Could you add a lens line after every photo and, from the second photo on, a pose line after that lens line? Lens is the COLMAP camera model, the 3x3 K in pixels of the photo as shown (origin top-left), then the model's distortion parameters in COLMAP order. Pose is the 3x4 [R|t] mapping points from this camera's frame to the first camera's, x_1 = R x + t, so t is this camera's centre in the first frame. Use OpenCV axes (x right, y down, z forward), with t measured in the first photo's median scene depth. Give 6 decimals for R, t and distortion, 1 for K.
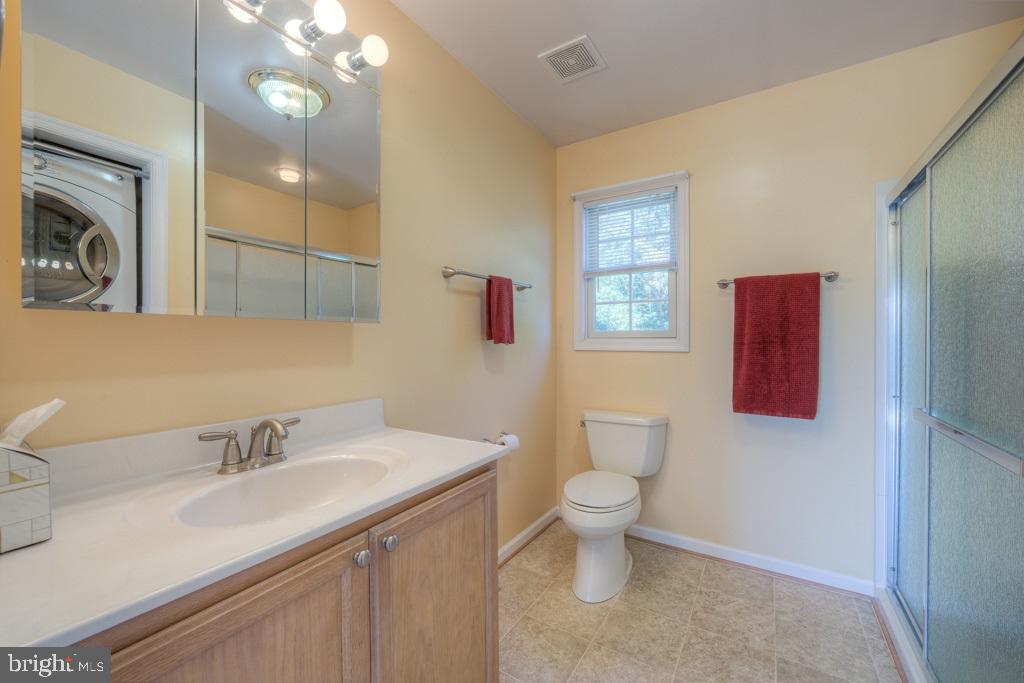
lens RADIAL K [[408.5, 0, 514.8], [0, 408.5, 343.8], [0, 0, 1]] dist [-0.001680, -0.000110]
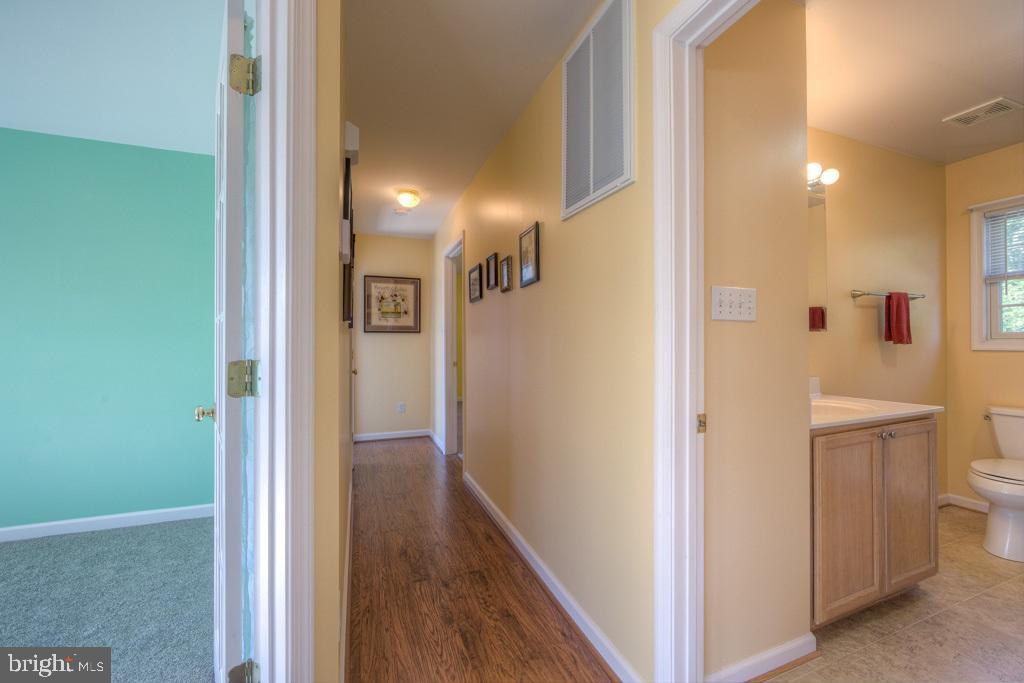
lens RADIAL K [[408.5, 0, 509.5], [0, 408.5, 338.4], [0, 0, 1]] dist [-0.001680, -0.000110]
pose [[0.801871, -0.005730, -0.597470, -0.254964], [-0.002870, 0.999906, -0.013442, 0.003459], [0.597491, 0.012494, 0.801779, -0.790252]]
